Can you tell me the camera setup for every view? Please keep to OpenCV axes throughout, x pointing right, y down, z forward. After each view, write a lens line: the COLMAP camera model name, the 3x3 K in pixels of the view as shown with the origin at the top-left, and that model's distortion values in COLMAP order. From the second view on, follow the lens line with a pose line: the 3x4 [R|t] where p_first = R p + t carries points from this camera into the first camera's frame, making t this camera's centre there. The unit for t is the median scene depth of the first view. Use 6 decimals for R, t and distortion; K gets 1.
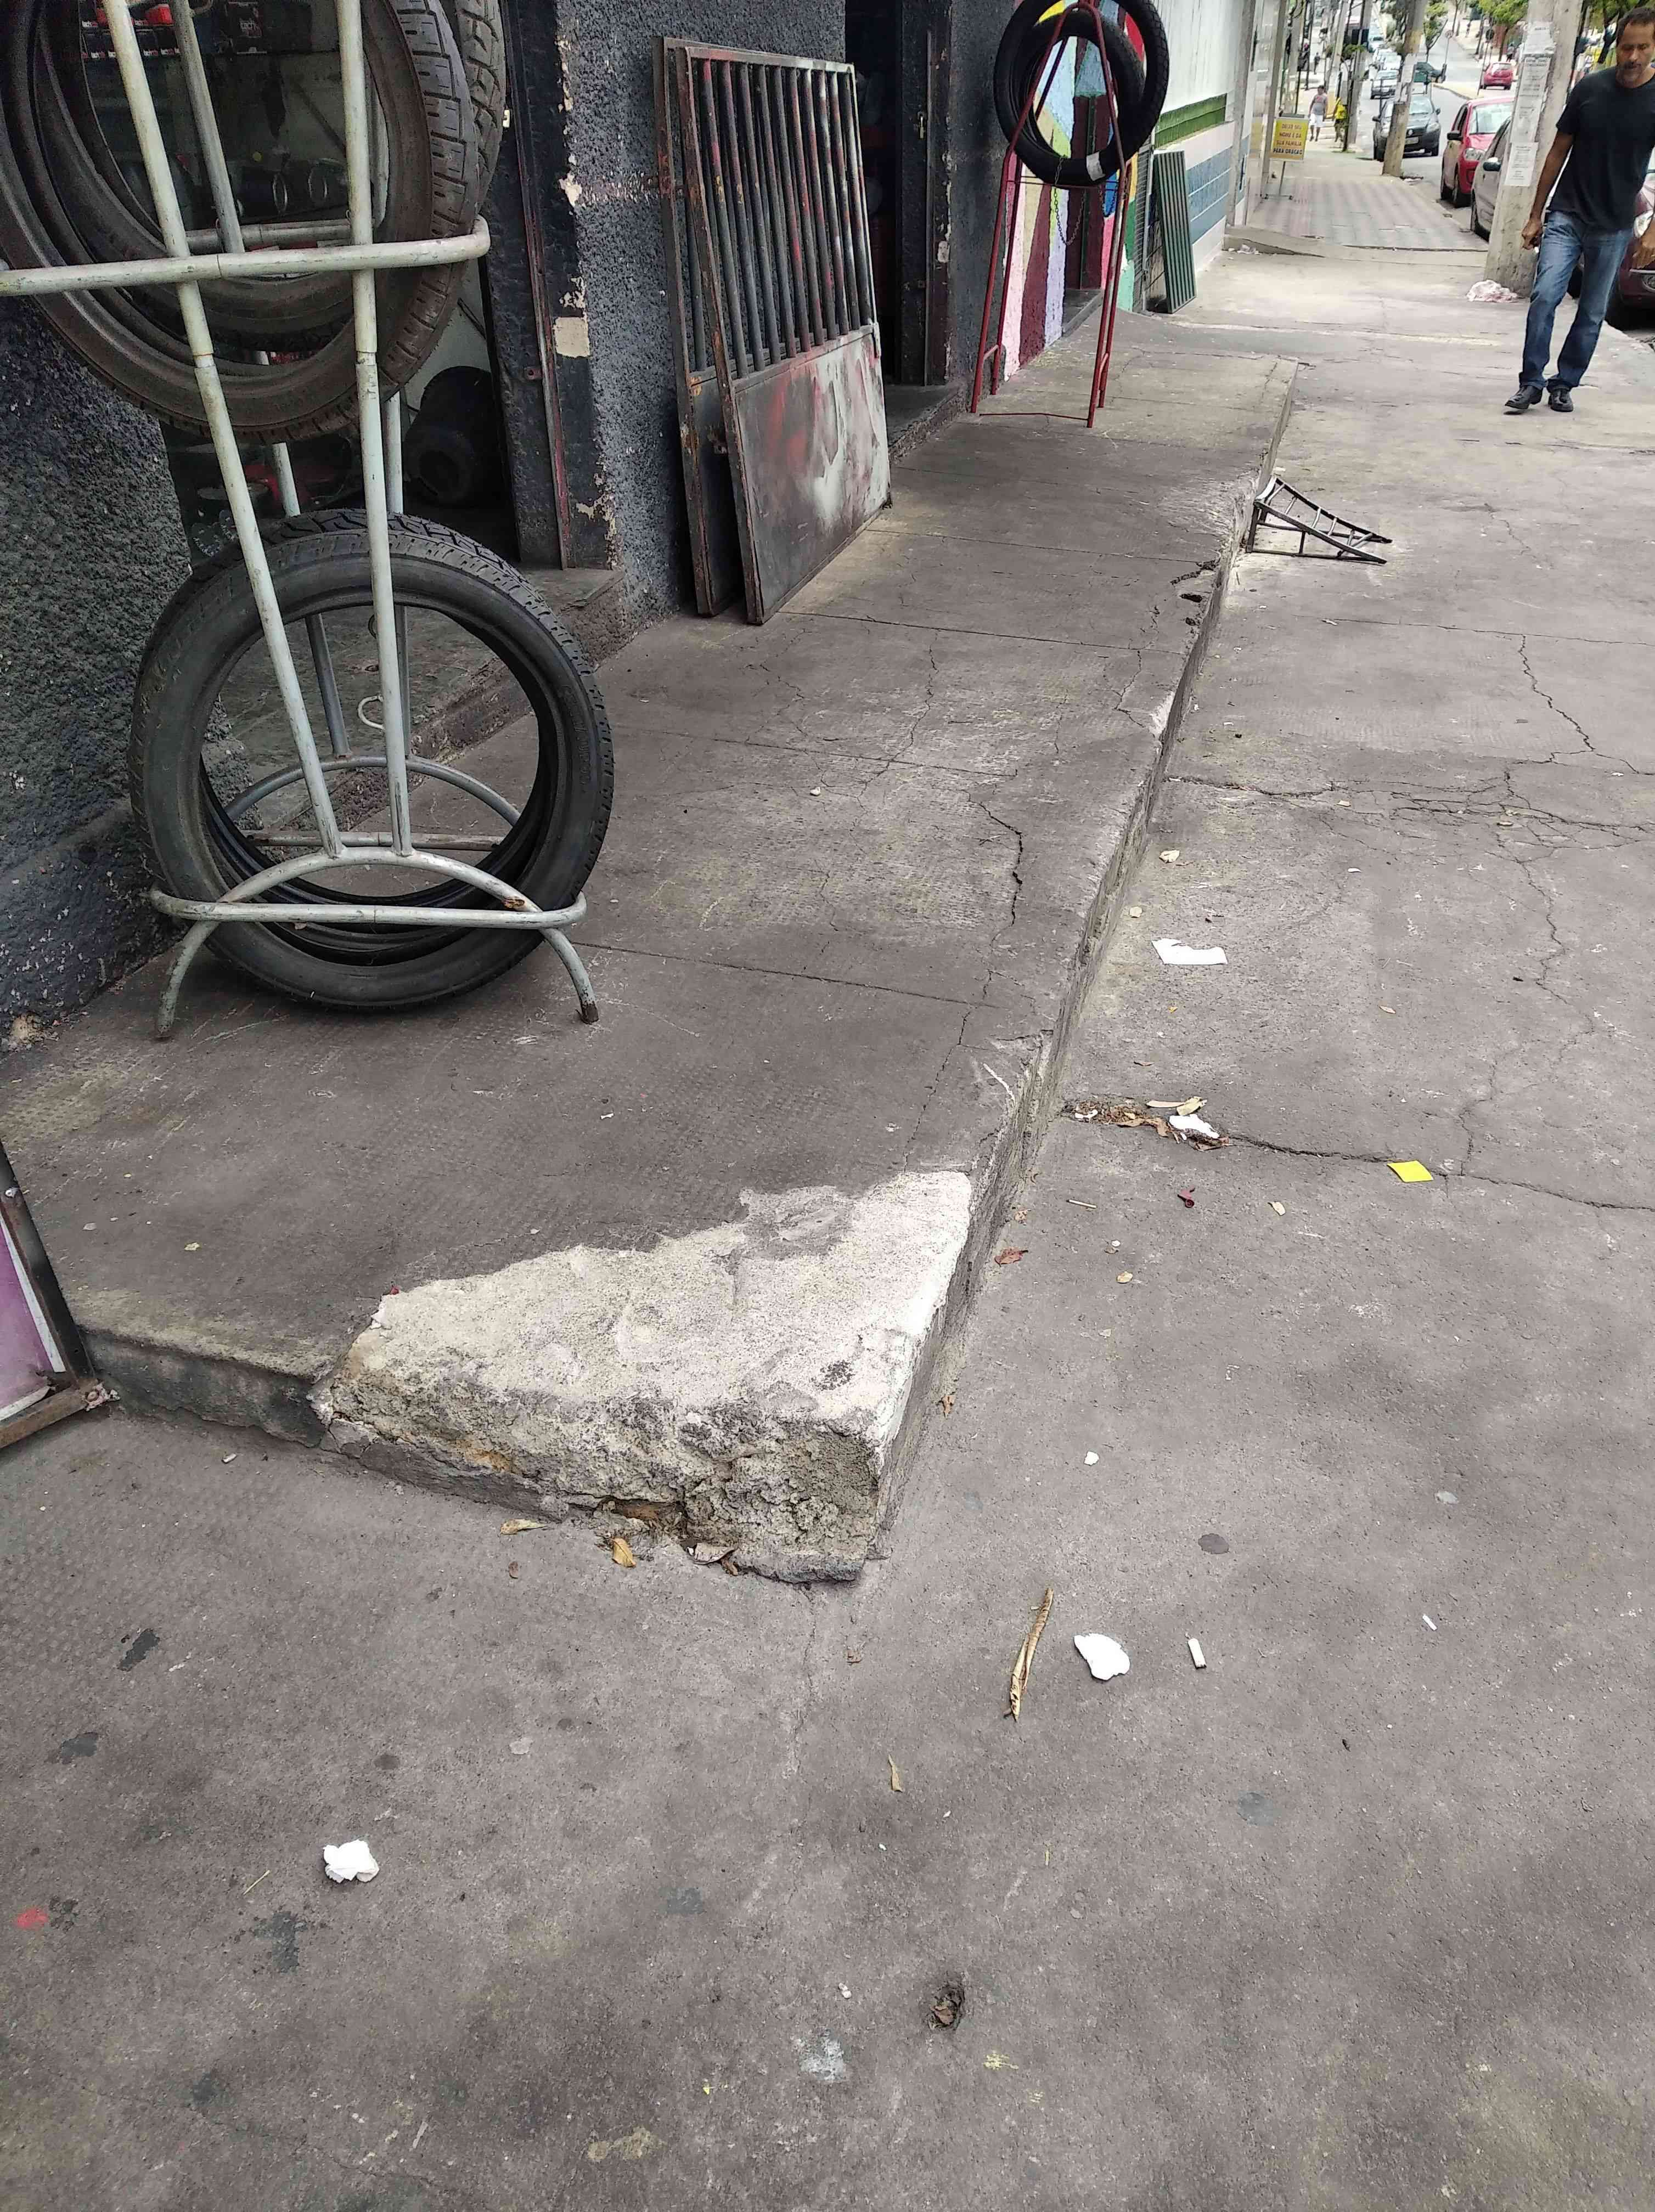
lens RADIAL K [[1768.6, 0, 827.5], [0, 1768.6, 1106.0], [0, 0, 1]] dist [0.058947, -0.145795]
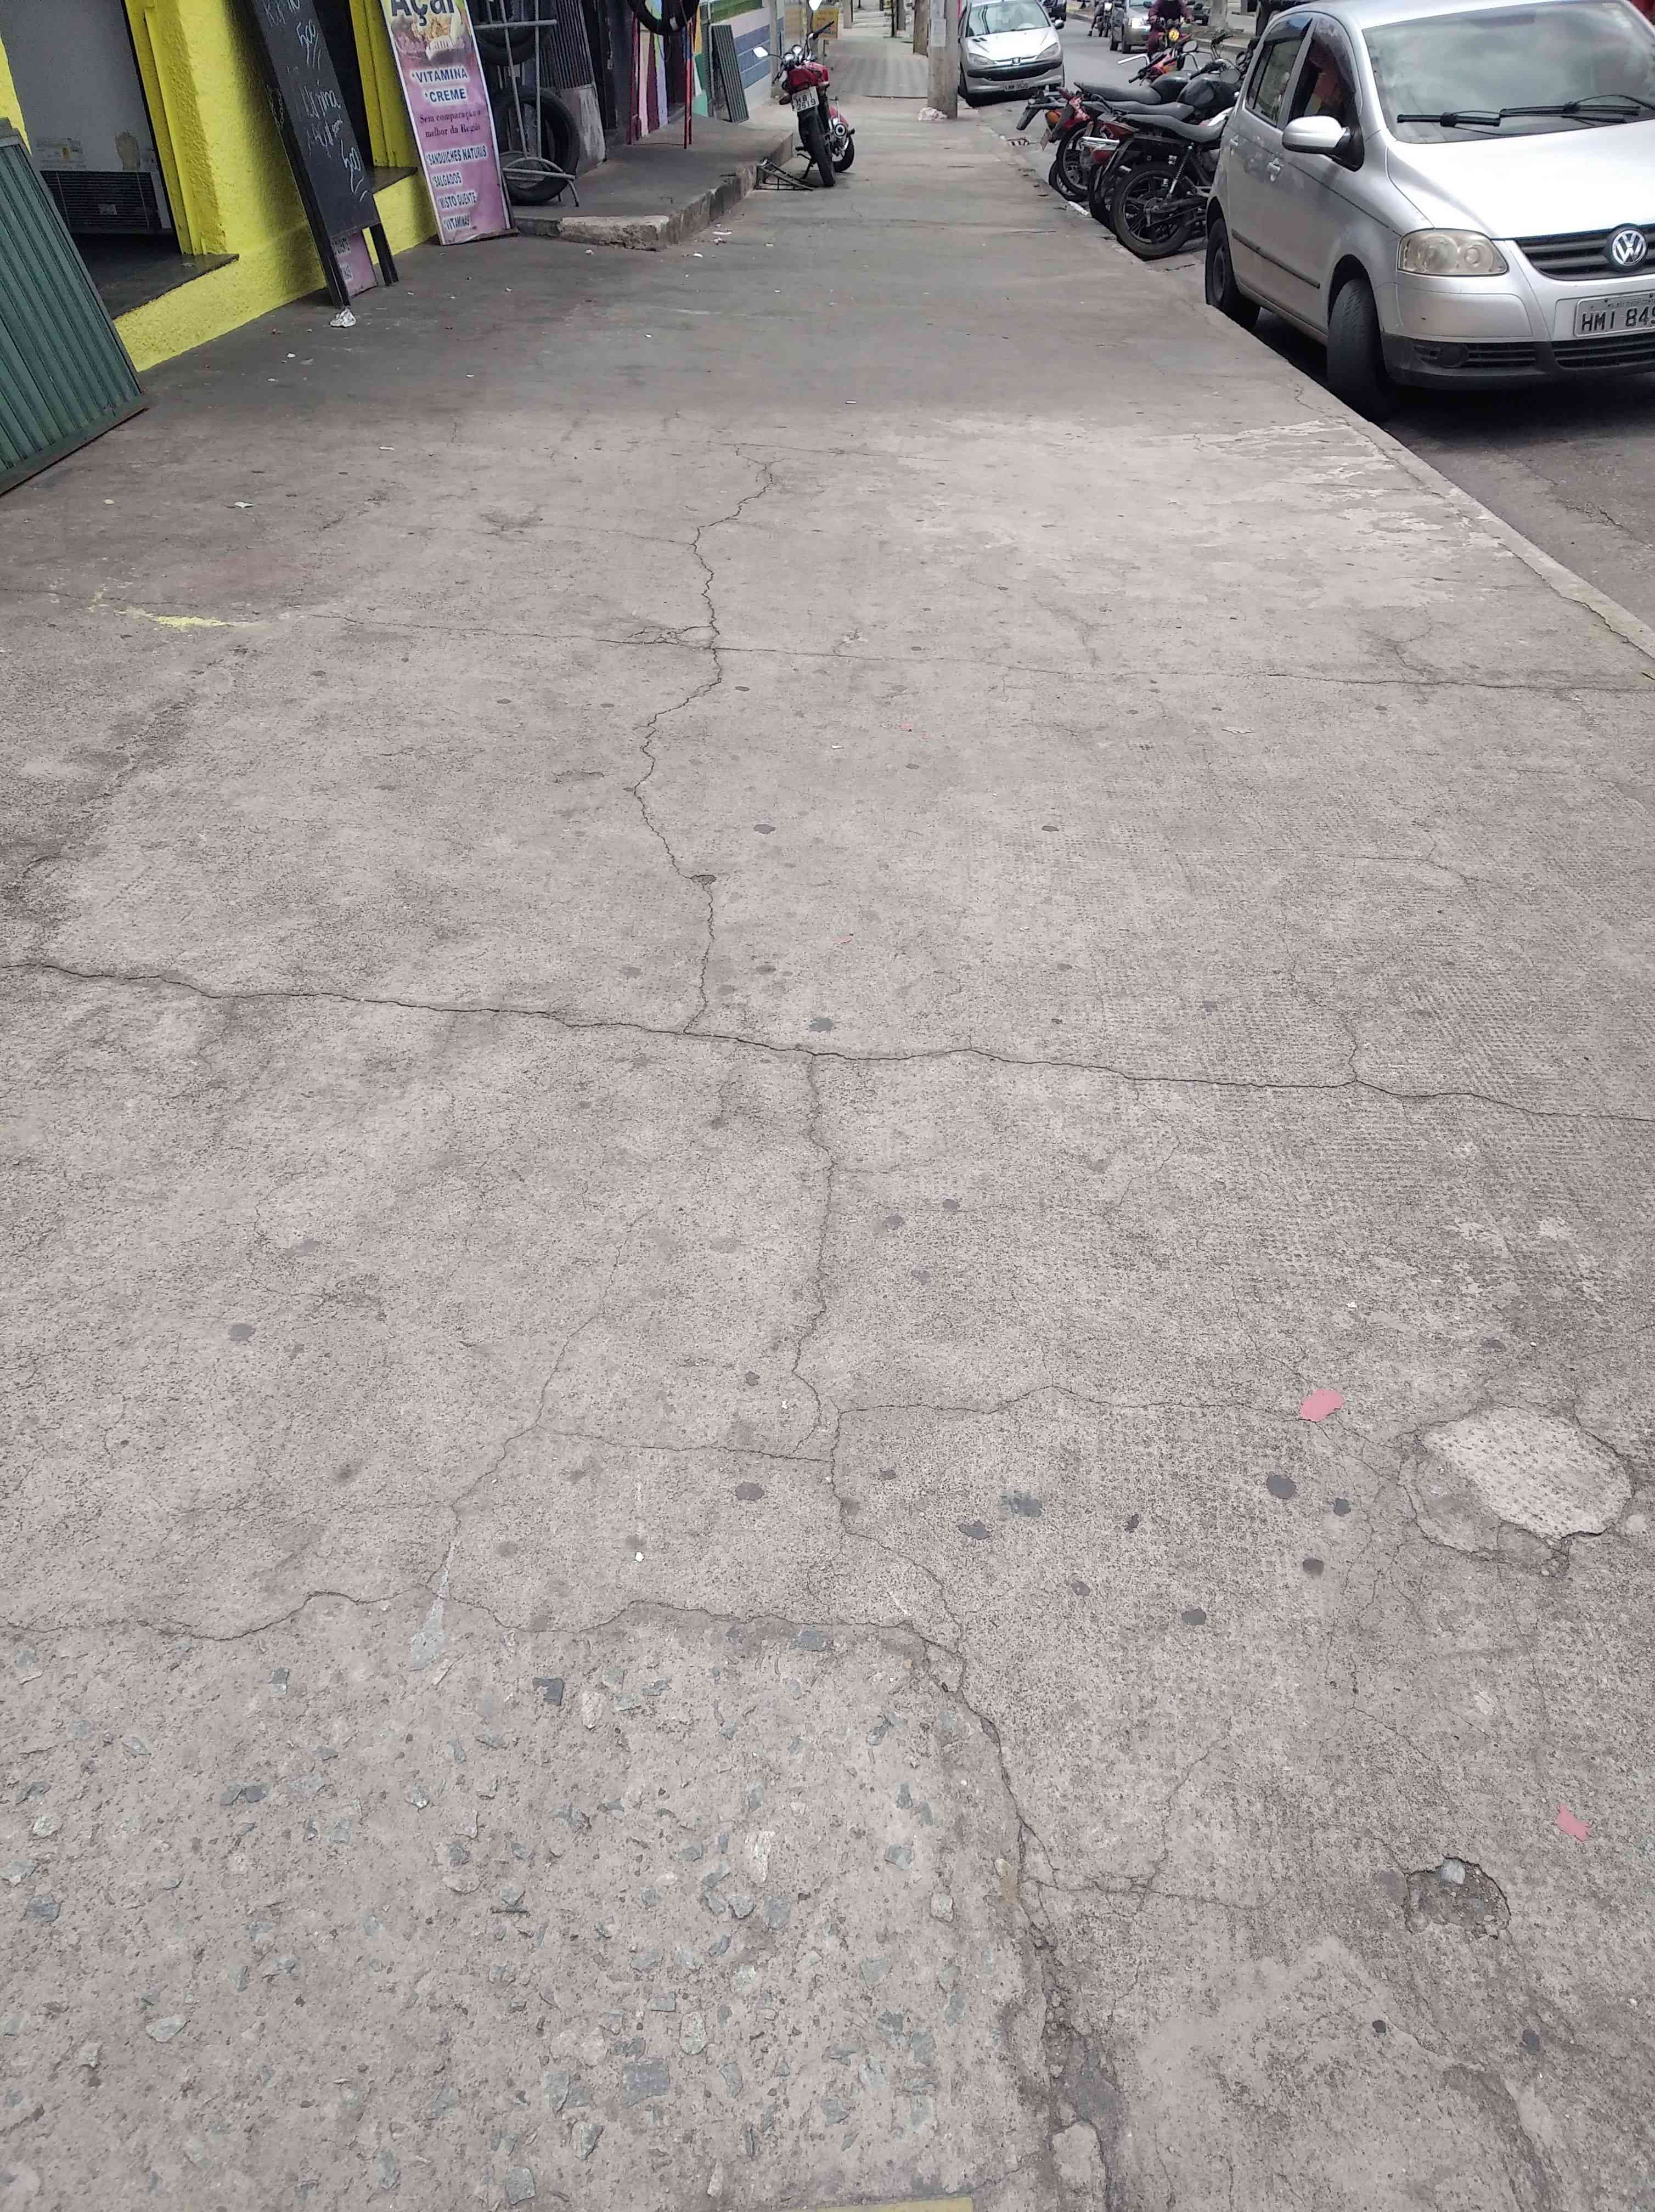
lens RADIAL K [[1702.7, 0, 864.1], [0, 1702.7, 1105.1], [0, 0, 1]] dist [0.061503, -0.095516]
pose [[0.975481, -0.125253, 0.180967, -0.174467], [0.114677, 0.991086, 0.067813, 0.691824], [-0.187848, -0.045398, 0.981148, -1.212575]]
